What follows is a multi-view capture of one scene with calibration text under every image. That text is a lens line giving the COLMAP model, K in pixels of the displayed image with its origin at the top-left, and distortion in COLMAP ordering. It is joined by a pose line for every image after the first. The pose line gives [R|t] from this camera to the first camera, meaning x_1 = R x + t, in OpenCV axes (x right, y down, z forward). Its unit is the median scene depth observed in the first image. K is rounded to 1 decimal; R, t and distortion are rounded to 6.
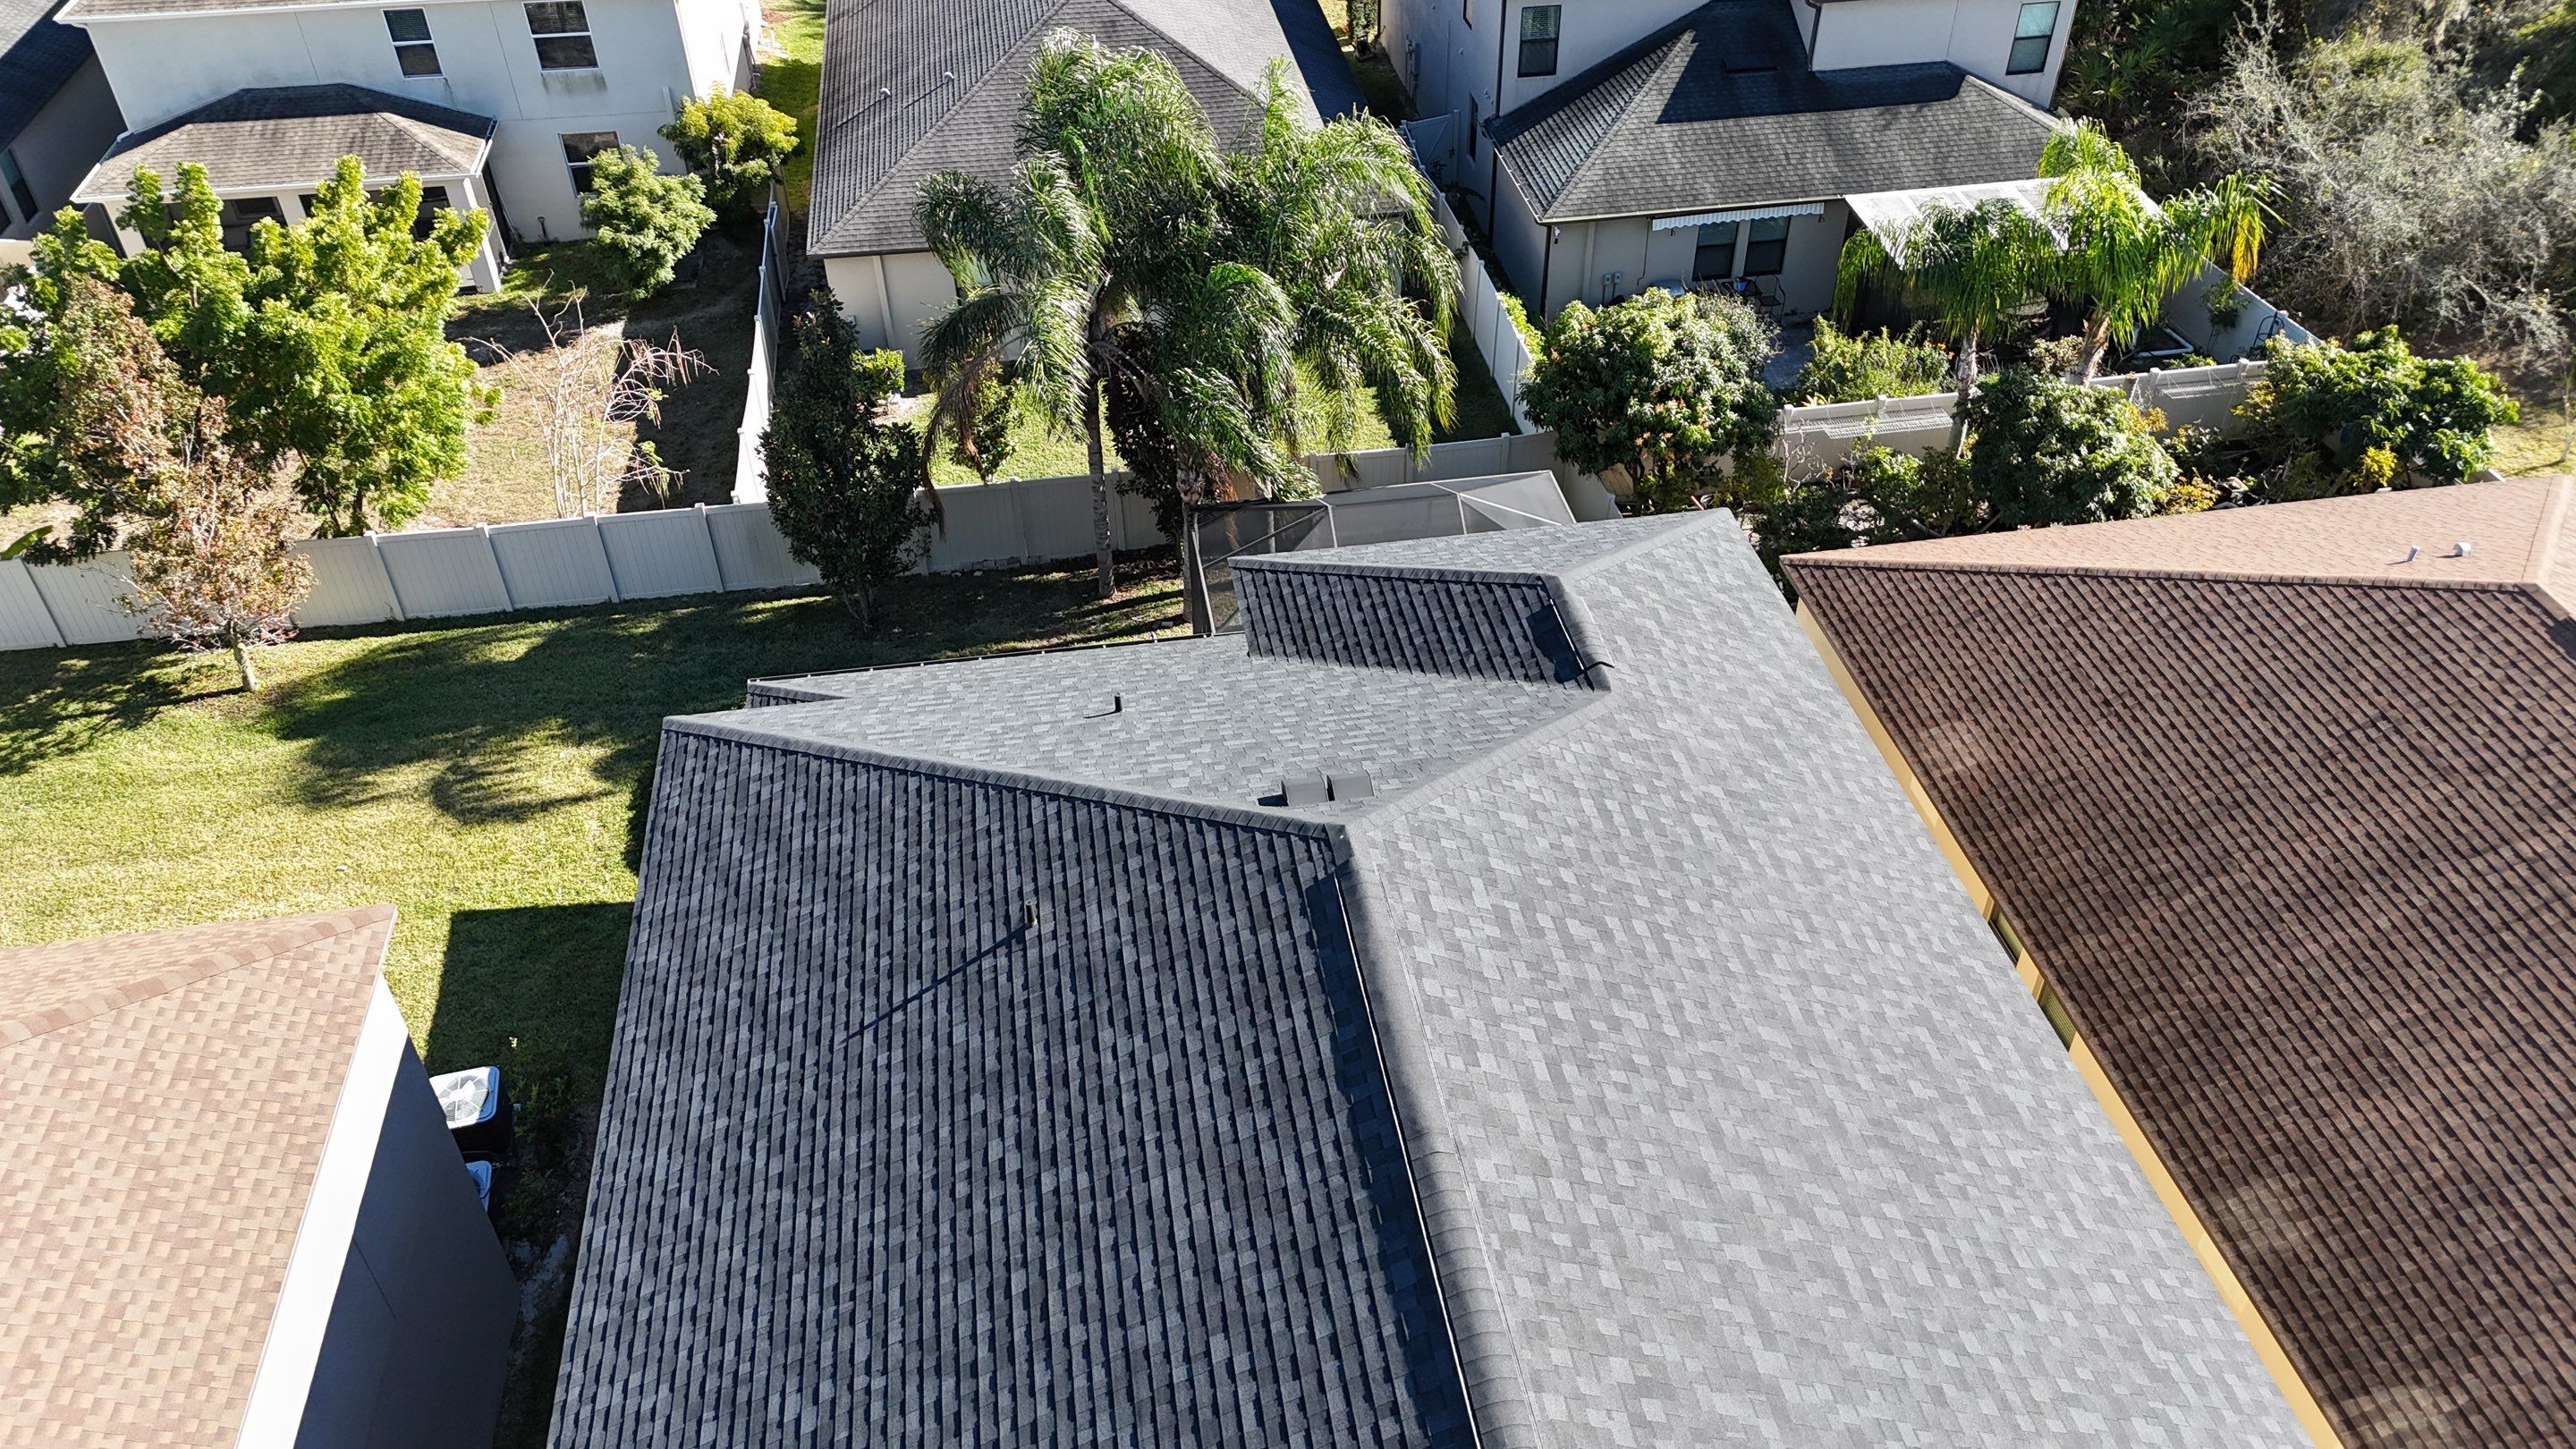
lens RADIAL K [[1897.2, 0, 1305.3], [0, 1897.2, 719.7], [0, 0, 1]] dist [0.082896, -0.083814]
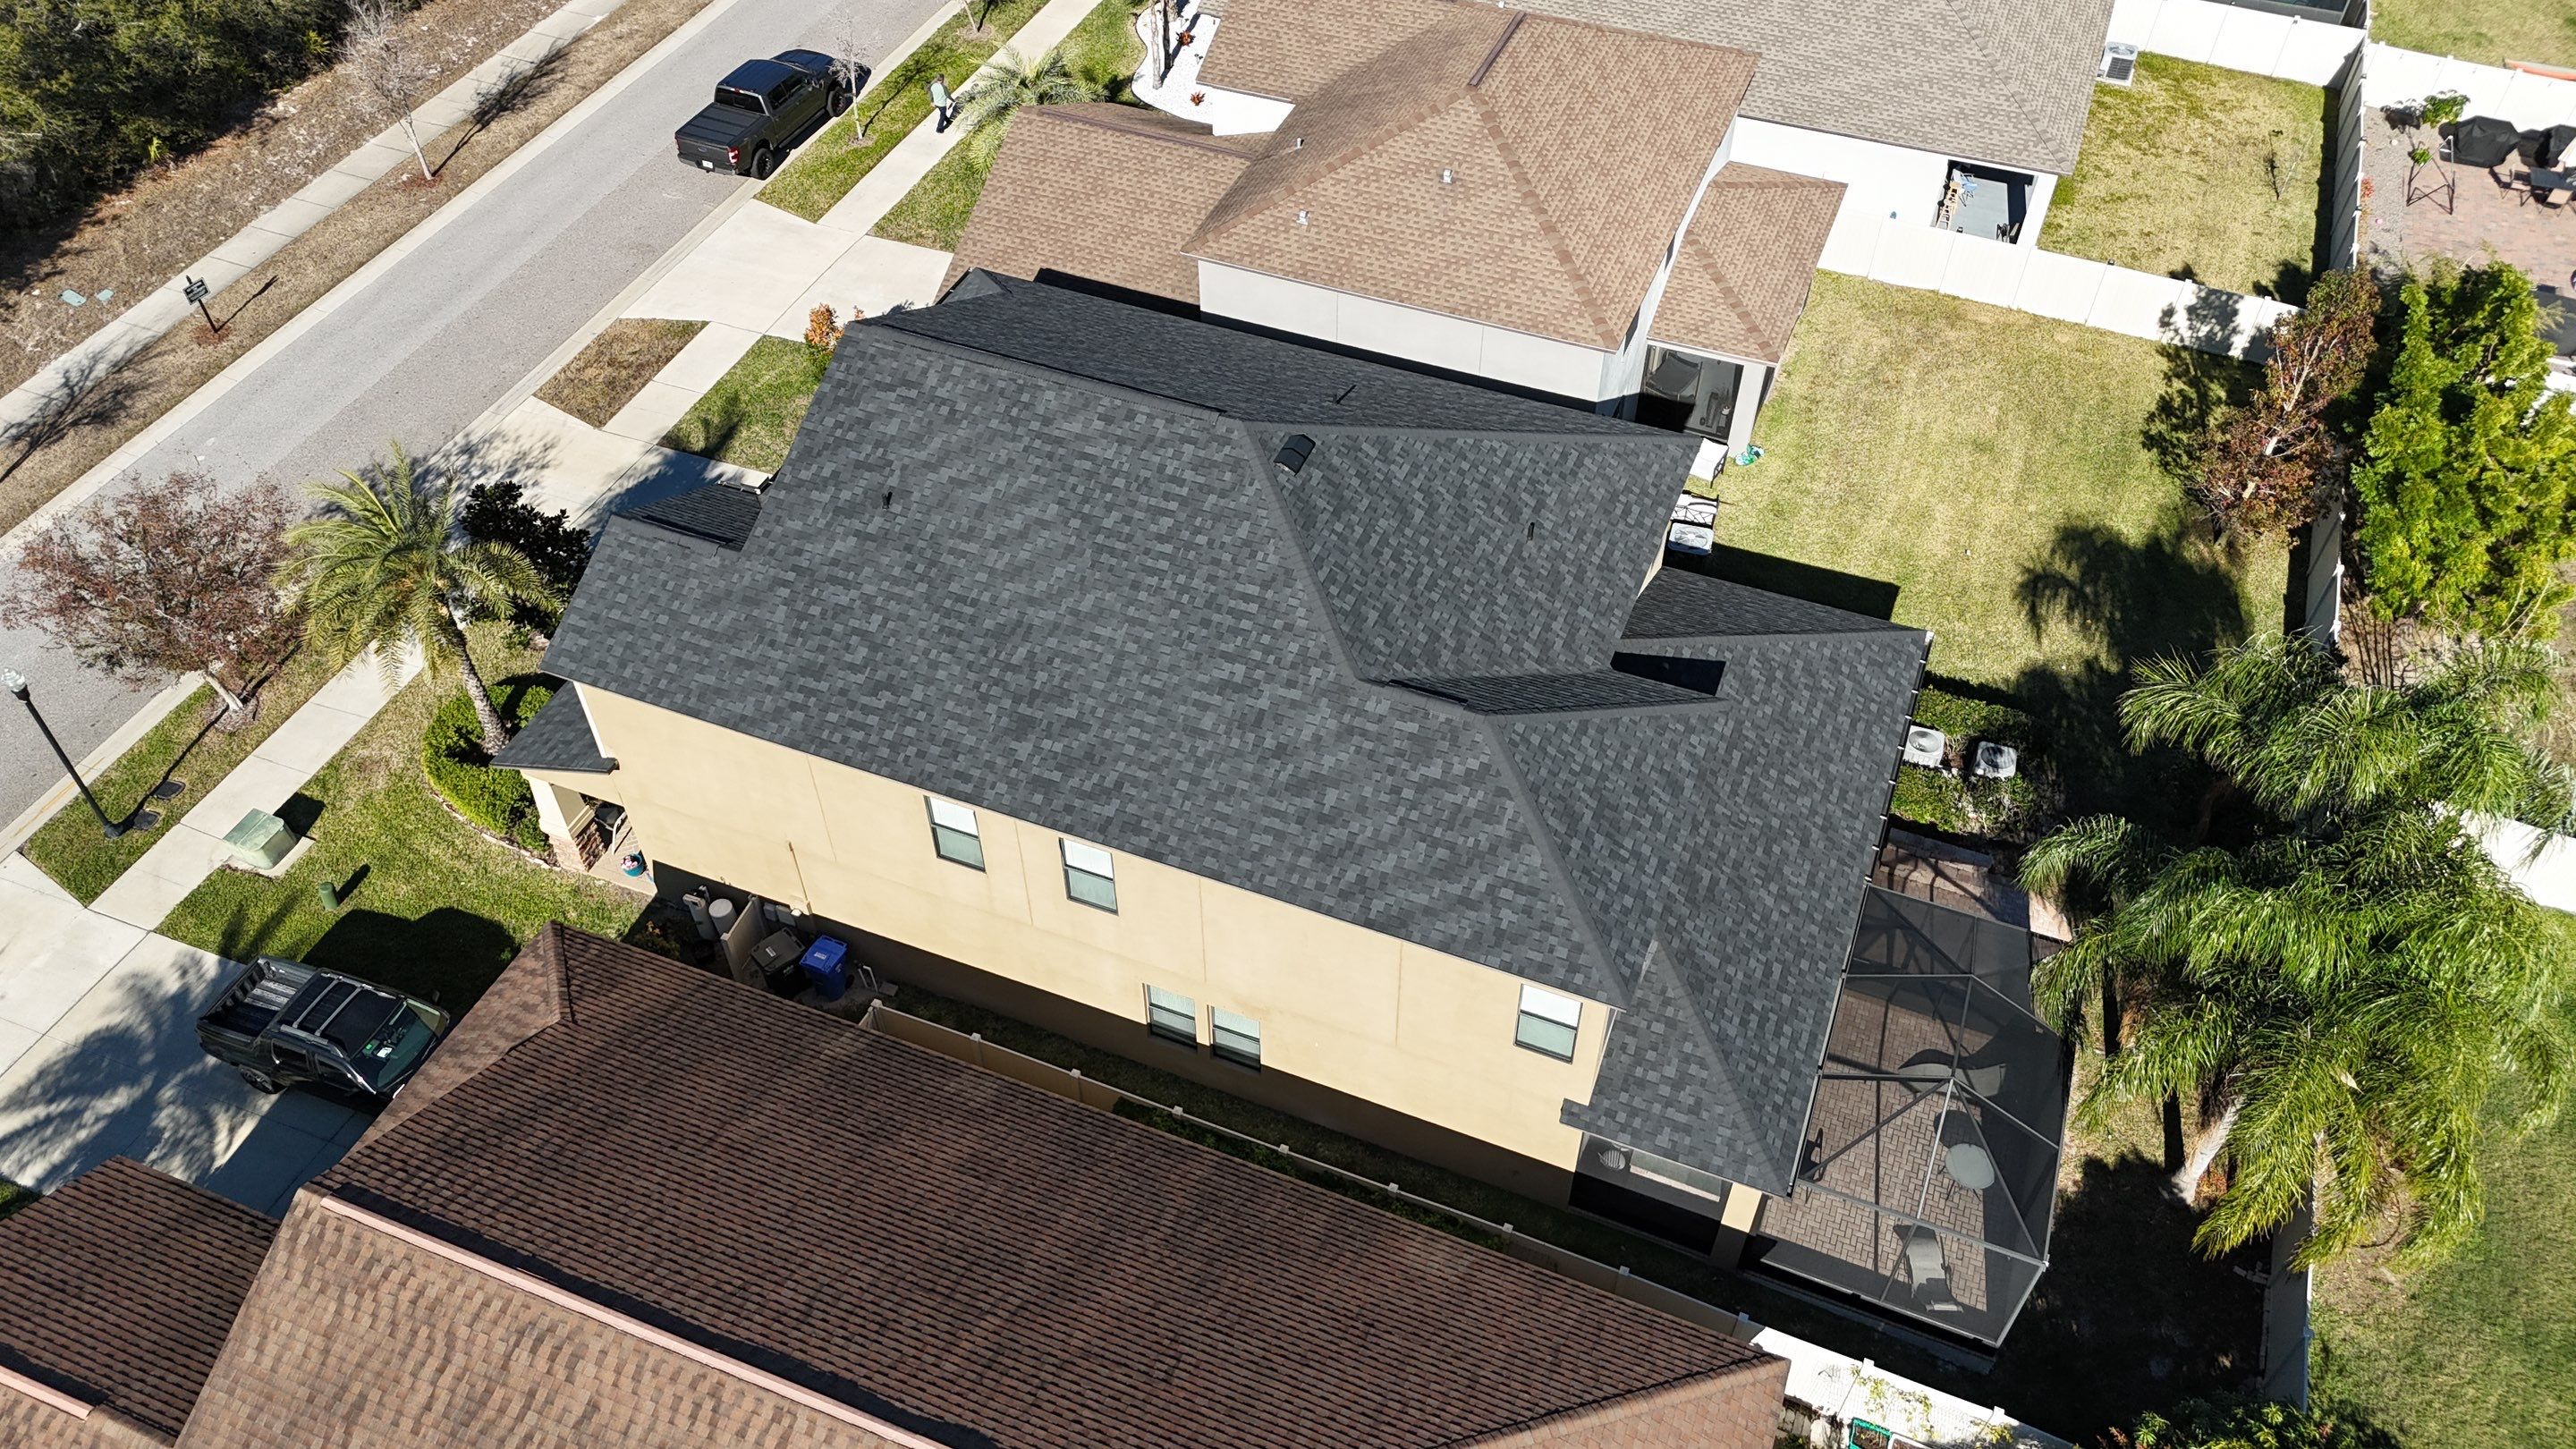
lens RADIAL K [[1893.8, 0, 1301.8], [0, 1893.8, 729.3], [0, 0, 1]] dist [0.075579, -0.074474]
pose [[-0.516377, 0.624254, -0.586227, 0.788724], [-0.538348, 0.295739, 0.789126, -0.844643], [0.665985, 0.723081, 0.183352, 0.516846]]
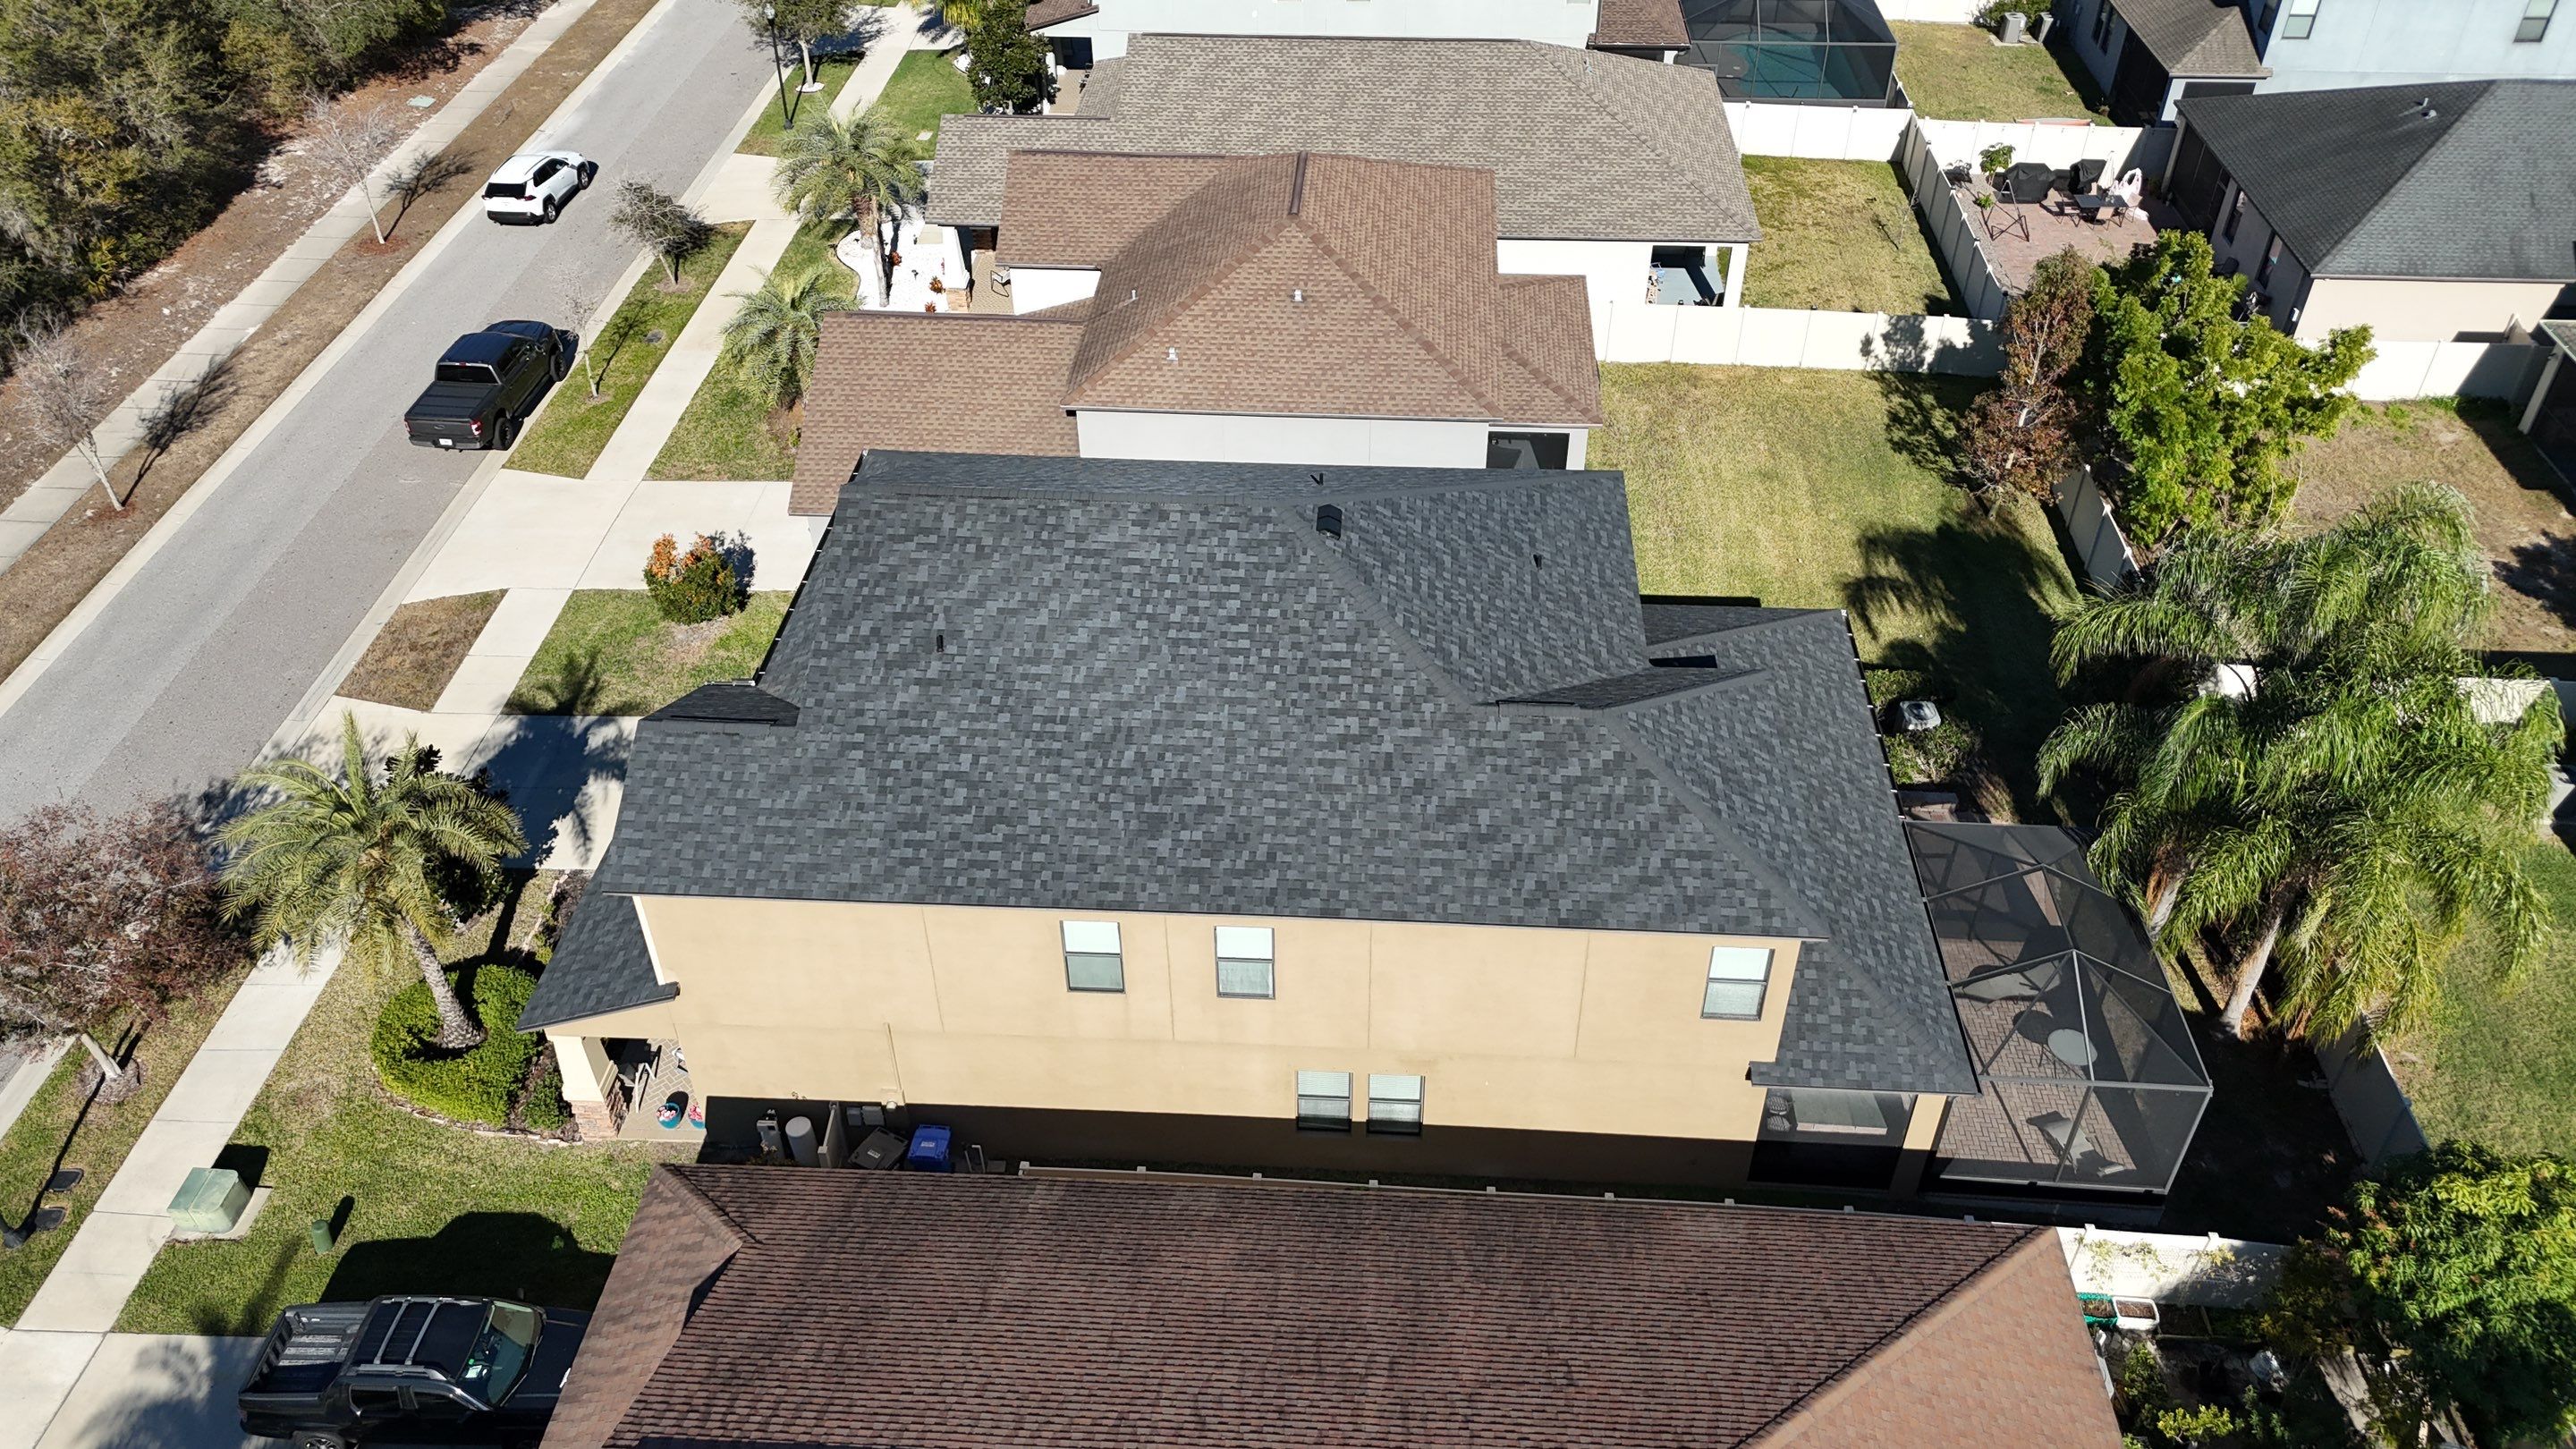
lens RADIAL K [[1897.2, 0, 1305.3], [0, 1897.2, 719.7], [0, 0, 1]] dist [0.082896, -0.083814]
pose [[-0.218611, 0.613837, -0.758560, 0.995795], [-0.612043, 0.519194, 0.596525, -0.617286], [0.760009, 0.594678, 0.262193, 0.352913]]
